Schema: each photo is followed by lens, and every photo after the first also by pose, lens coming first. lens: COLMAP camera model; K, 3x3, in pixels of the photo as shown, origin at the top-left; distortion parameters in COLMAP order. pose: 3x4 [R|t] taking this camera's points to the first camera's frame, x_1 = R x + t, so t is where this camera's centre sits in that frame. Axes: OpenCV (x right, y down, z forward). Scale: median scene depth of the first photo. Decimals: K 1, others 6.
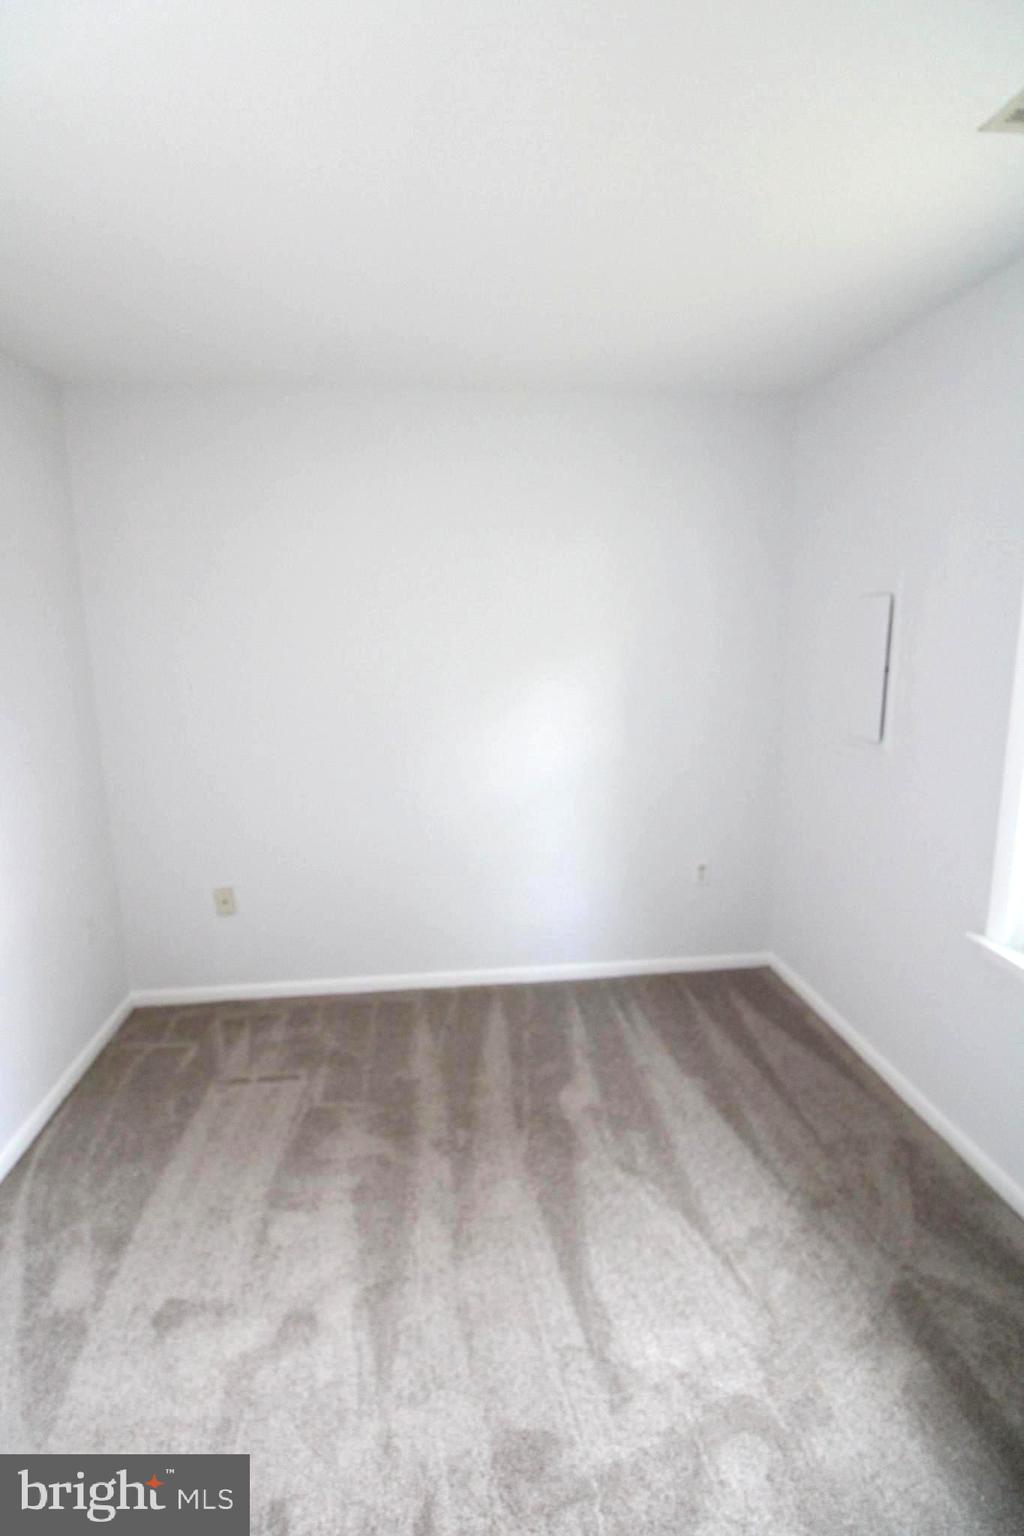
lens RADIAL K [[707.4, 0, 483.4], [0, 707.4, 765.5], [0, 0, 1]] dist [-0.005752, -0.009266]
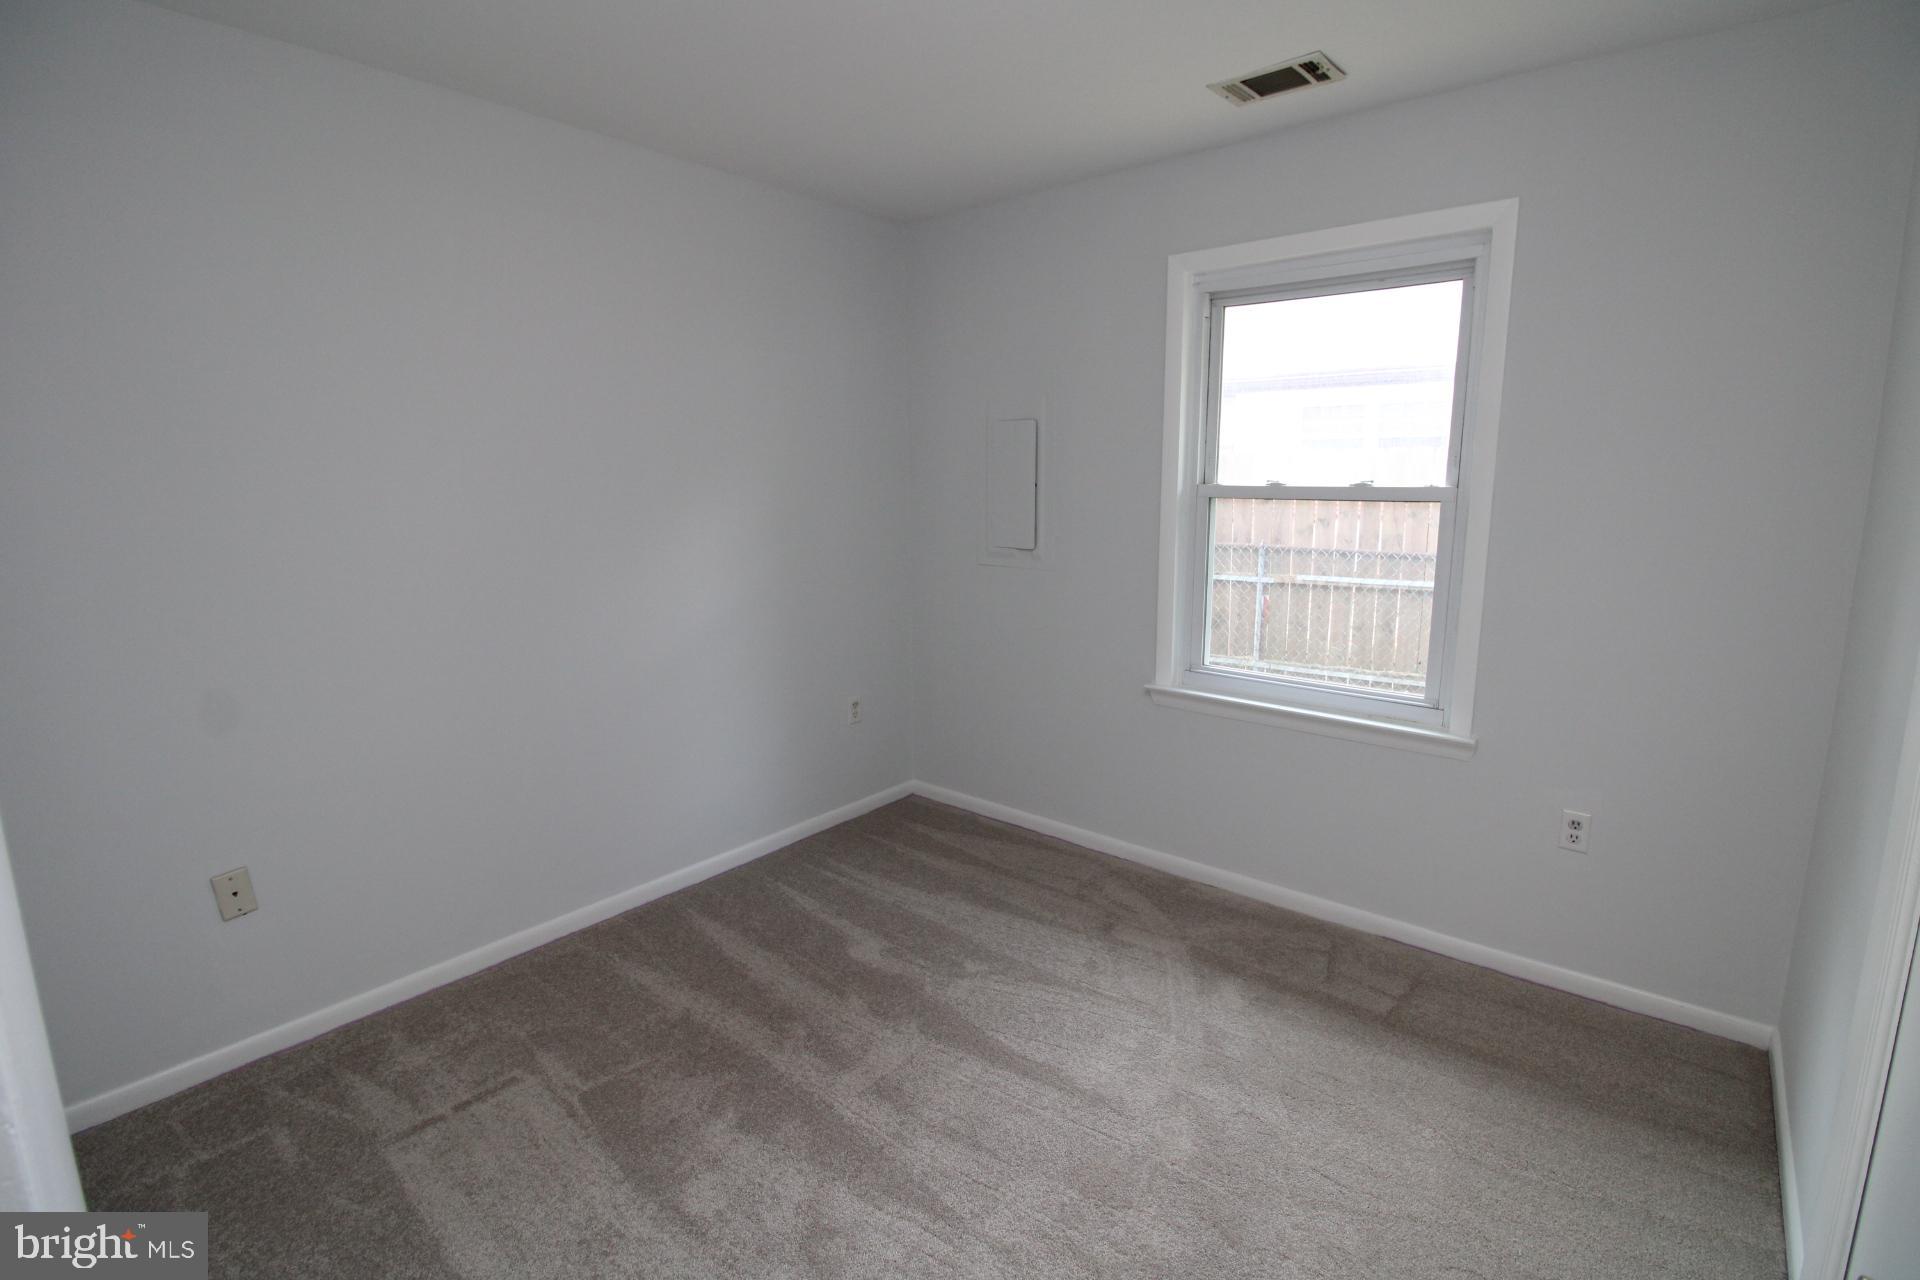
lens RADIAL K [[884.2, 0, 975.3], [0, 884.2, 629.9], [0, 0, 1]] dist [-0.005752, -0.009266]
pose [[0.704768, -0.112516, 0.700459, -0.612157], [0.129339, 0.991174, 0.029080, 0.050131], [-0.697549, 0.070101, 0.713100, 0.058812]]
